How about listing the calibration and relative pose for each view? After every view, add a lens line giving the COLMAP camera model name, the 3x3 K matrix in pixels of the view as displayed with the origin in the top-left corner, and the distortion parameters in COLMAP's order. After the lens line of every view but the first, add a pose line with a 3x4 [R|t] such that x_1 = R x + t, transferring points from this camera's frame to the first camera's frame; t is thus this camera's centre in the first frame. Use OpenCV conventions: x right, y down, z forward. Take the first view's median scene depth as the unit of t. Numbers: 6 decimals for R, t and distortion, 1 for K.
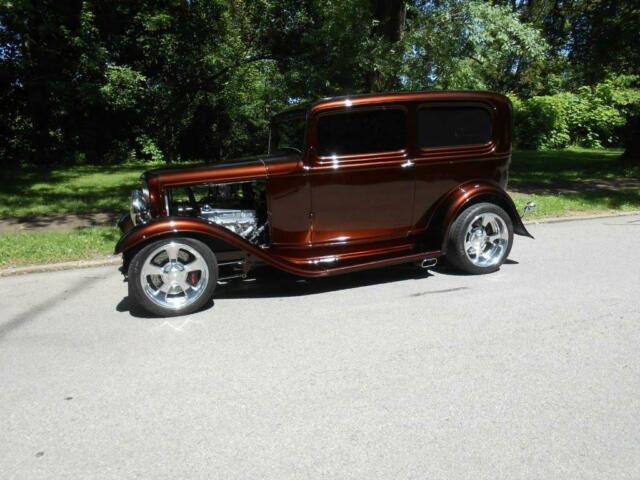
lens RADIAL K [[503.3, 0, 322.7], [0, 503.3, 243.0], [0, 0, 1]] dist [-0.023208, 0.031334]
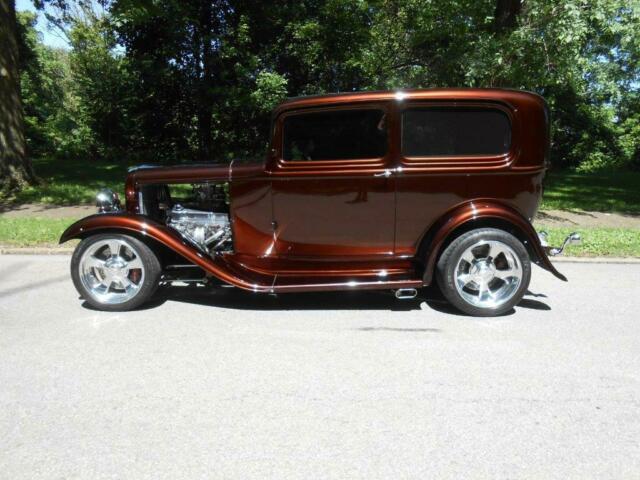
lens RADIAL K [[503.3, 0, 322.4], [0, 503.3, 240.2], [0, 0, 1]] dist [-0.023208, 0.031334]
pose [[0.934629, 0.099336, -0.341469, 0.349081], [-0.106031, 0.994362, -0.000948, -0.031779], [0.339450, 0.037092, 0.939893, 0.159482]]
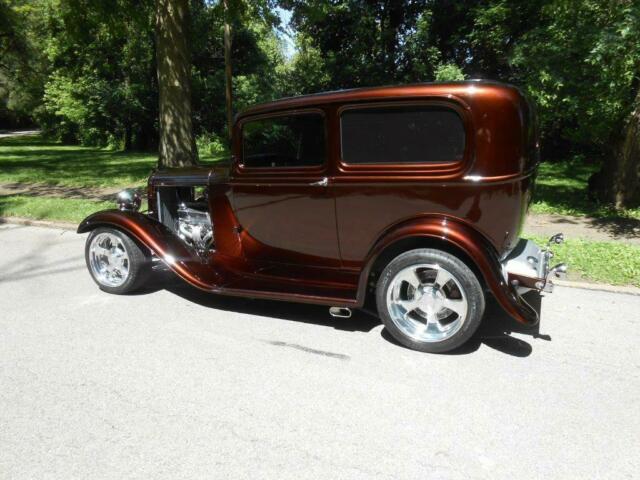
lens RADIAL K [[503.3, 0, 326.0], [0, 503.3, 238.8], [0, 0, 1]] dist [-0.023208, 0.031334]
pose [[0.690459, 0.166491, -0.703951, 0.701184], [-0.162996, 0.983934, 0.072838, -0.120442], [0.704769, 0.064449, 0.706503, 0.421107]]
